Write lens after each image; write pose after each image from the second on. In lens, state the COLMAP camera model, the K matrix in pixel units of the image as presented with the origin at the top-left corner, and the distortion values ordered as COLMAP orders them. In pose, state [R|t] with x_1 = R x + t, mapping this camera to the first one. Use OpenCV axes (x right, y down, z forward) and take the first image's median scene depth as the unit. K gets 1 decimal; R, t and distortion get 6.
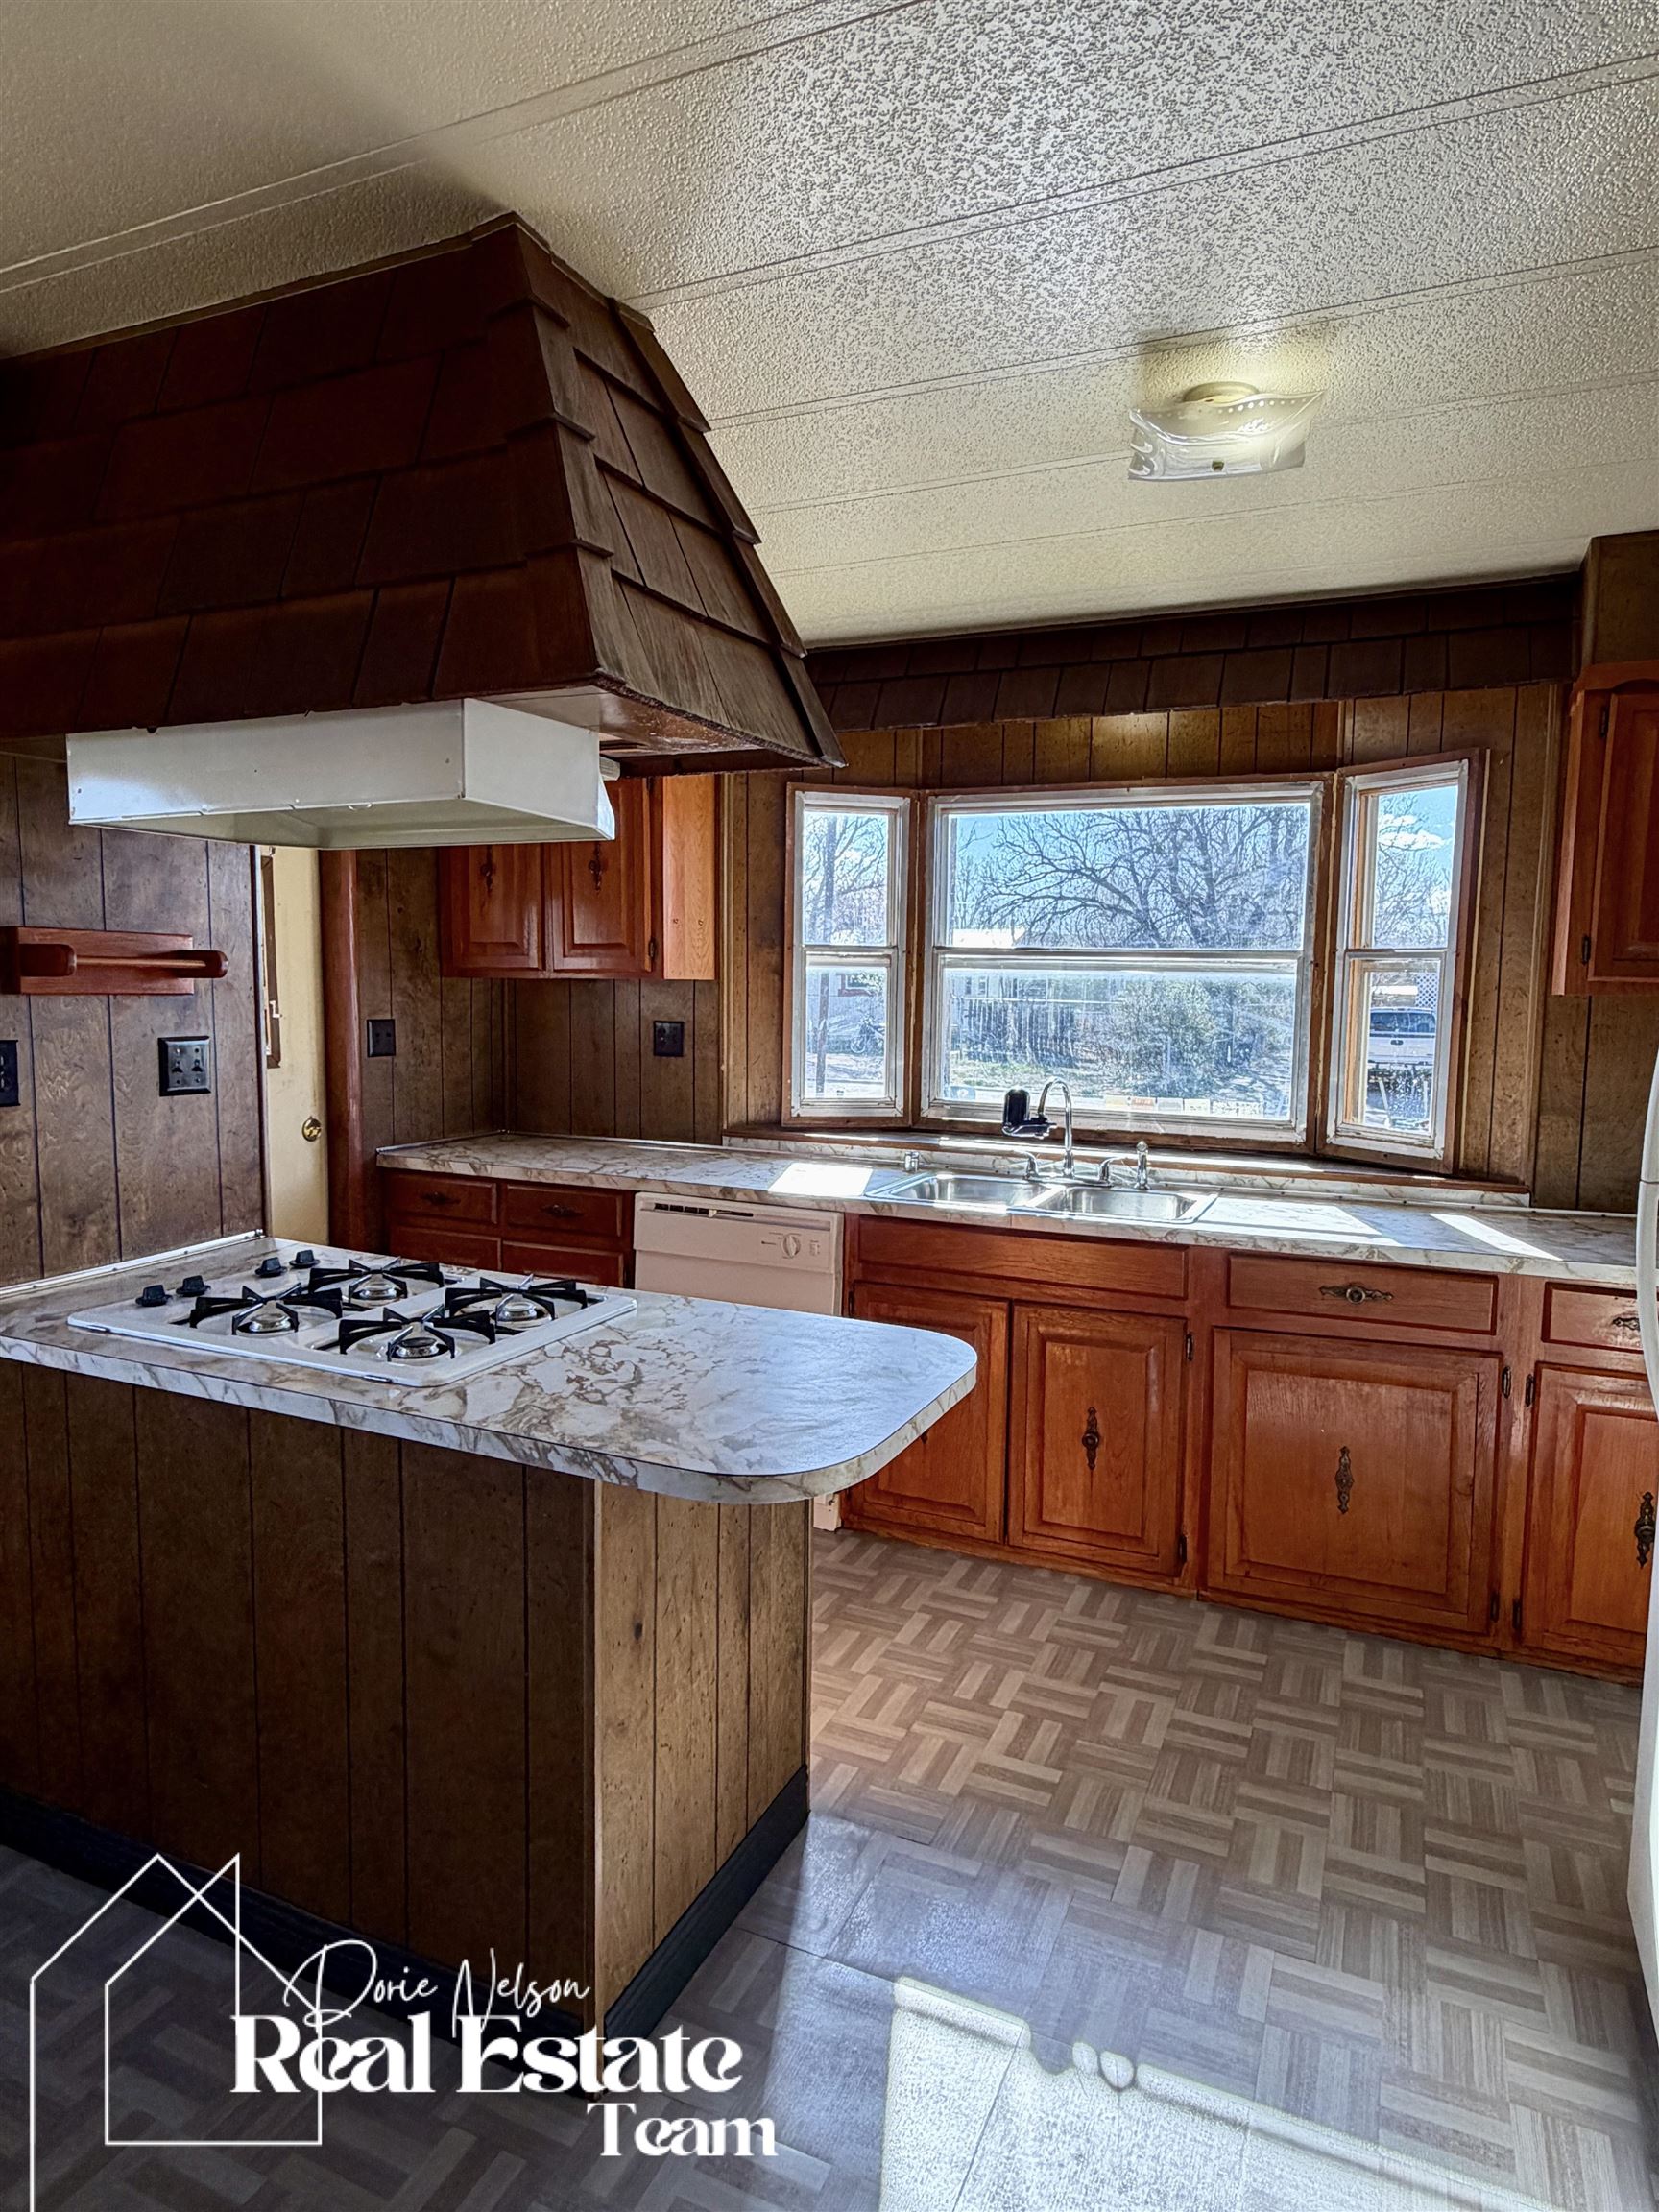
lens RADIAL K [[1290.7, 0, 841.1], [0, 1290.7, 1106.1], [0, 0, 1]] dist [-0.005674, -0.000186]
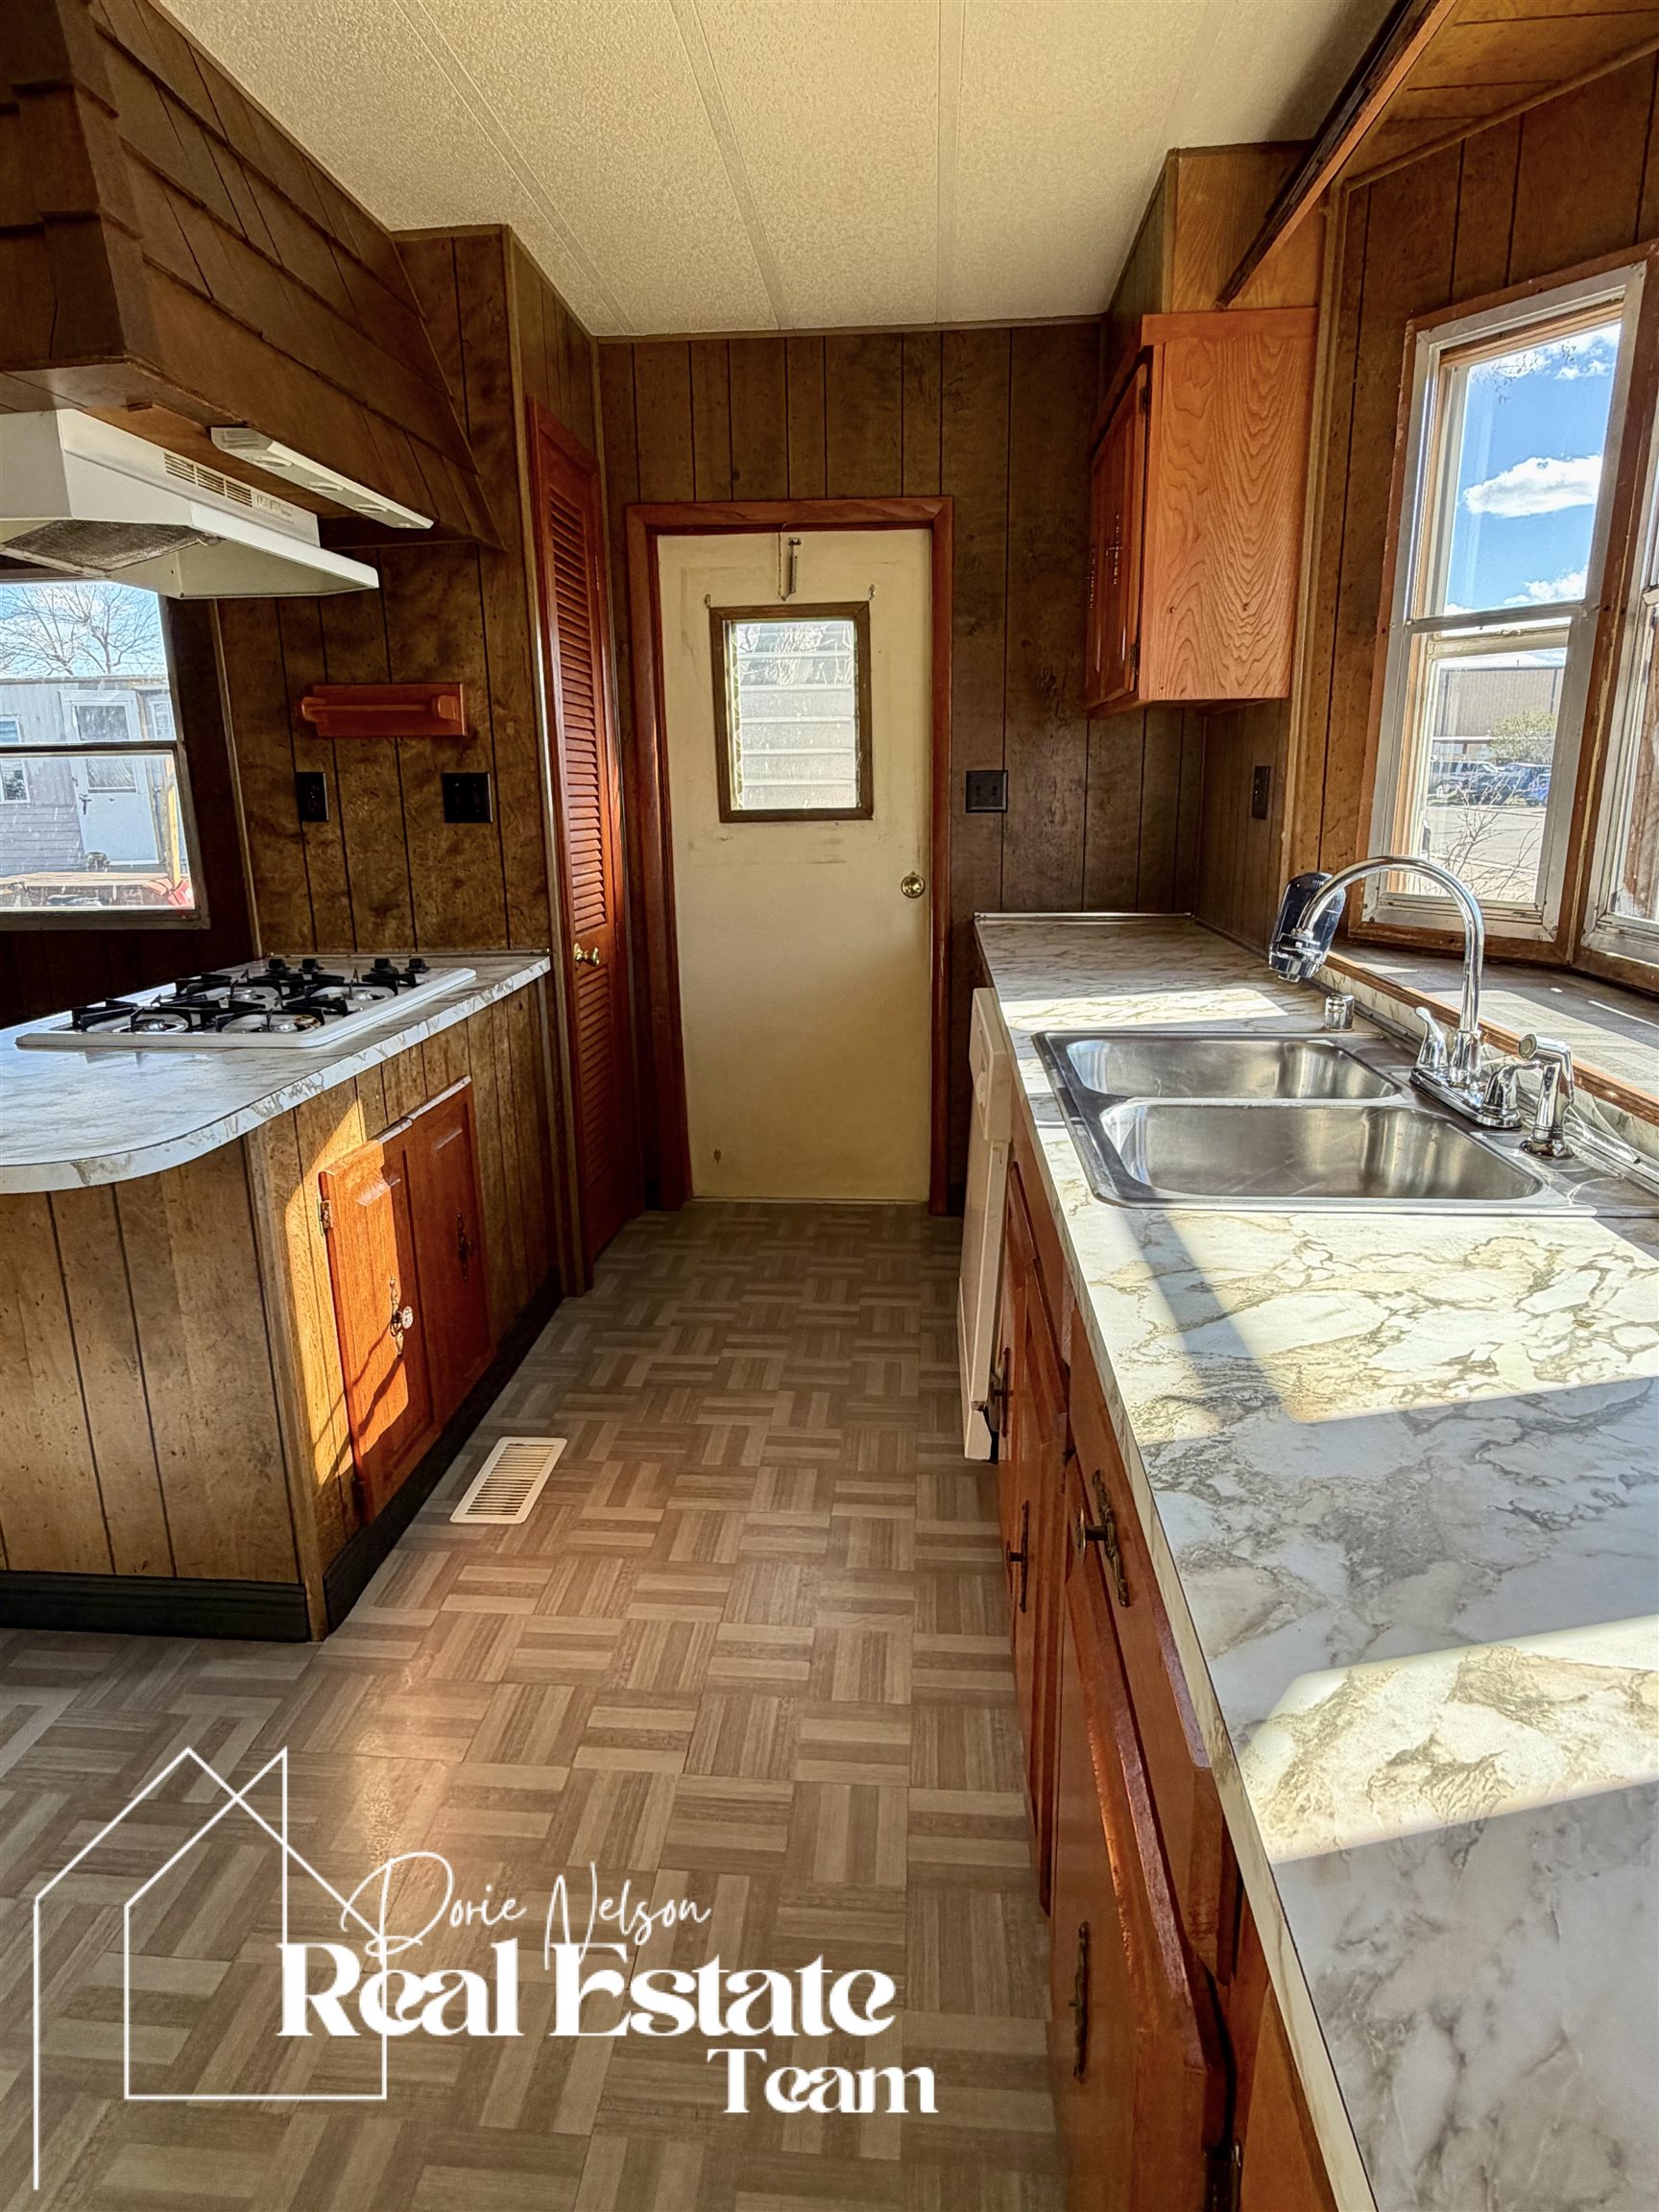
lens RADIAL K [[1235.6, 0, 822.8], [0, 1235.6, 1091.8], [0, 0, 1]] dist [-0.000482, -0.001094]
pose [[0.326215, 0.212749, -0.921044, 0.716096], [-0.072921, 0.977105, 0.199871, -0.018210], [0.942479, 0.001963, 0.334260, 0.938438]]
